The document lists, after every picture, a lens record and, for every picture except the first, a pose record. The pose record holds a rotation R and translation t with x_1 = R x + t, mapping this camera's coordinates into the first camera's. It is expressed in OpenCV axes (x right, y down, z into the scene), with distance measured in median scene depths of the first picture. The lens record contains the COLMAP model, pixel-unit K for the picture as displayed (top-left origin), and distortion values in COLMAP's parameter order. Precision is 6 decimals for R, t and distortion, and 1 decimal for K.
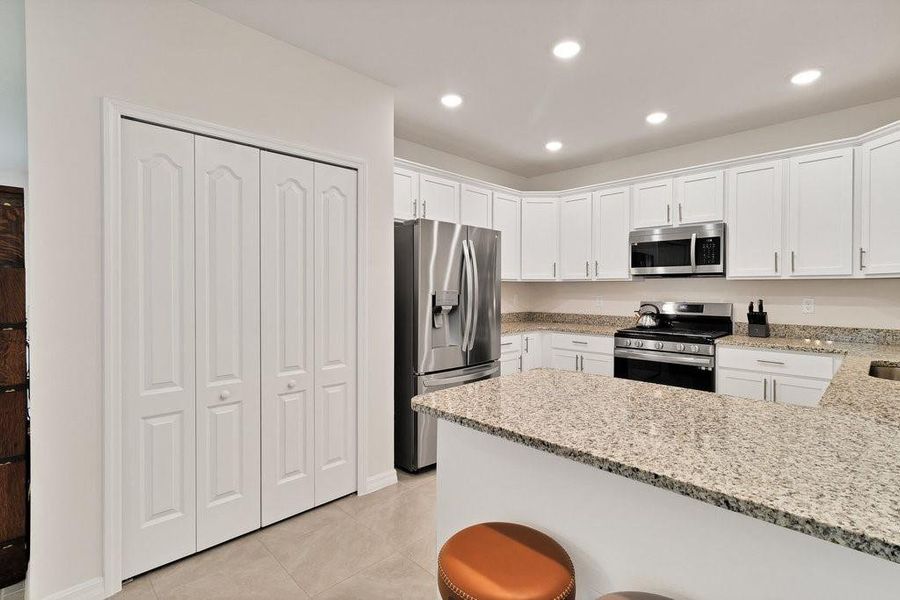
lens RADIAL K [[427.6, 0, 452.4], [0, 427.6, 295.1], [0, 0, 1]] dist [-0.000589, -0.000352]
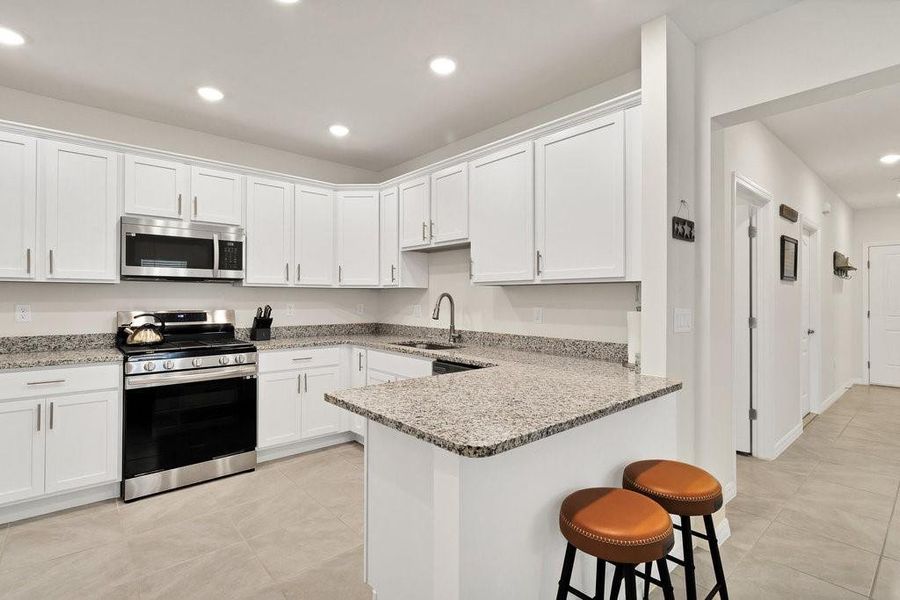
lens RADIAL K [[435.3, 0, 480.5], [0, 435.3, 297.4], [0, 0, 1]] dist [0.001356, -0.000354]
pose [[0.016344, 0.000833, 0.999866, -0.365183], [0.010797, 0.999941, -0.001009, -0.002418], [-0.999808, 0.010812, 0.016334, 0.434002]]
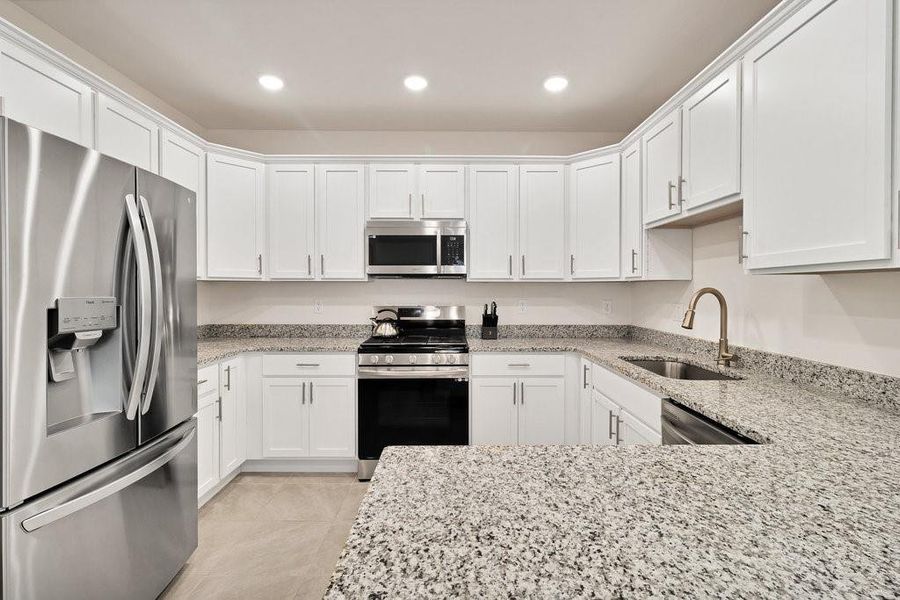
lens RADIAL K [[427.6, 0, 455.0], [0, 427.6, 293.8], [0, 0, 1]] dist [-0.000589, -0.000352]
pose [[0.694296, -0.007243, 0.719654, -0.061789], [0.009991, 0.999950, 0.000425, -0.009351], [-0.719621, 0.006895, 0.694333, 0.362072]]
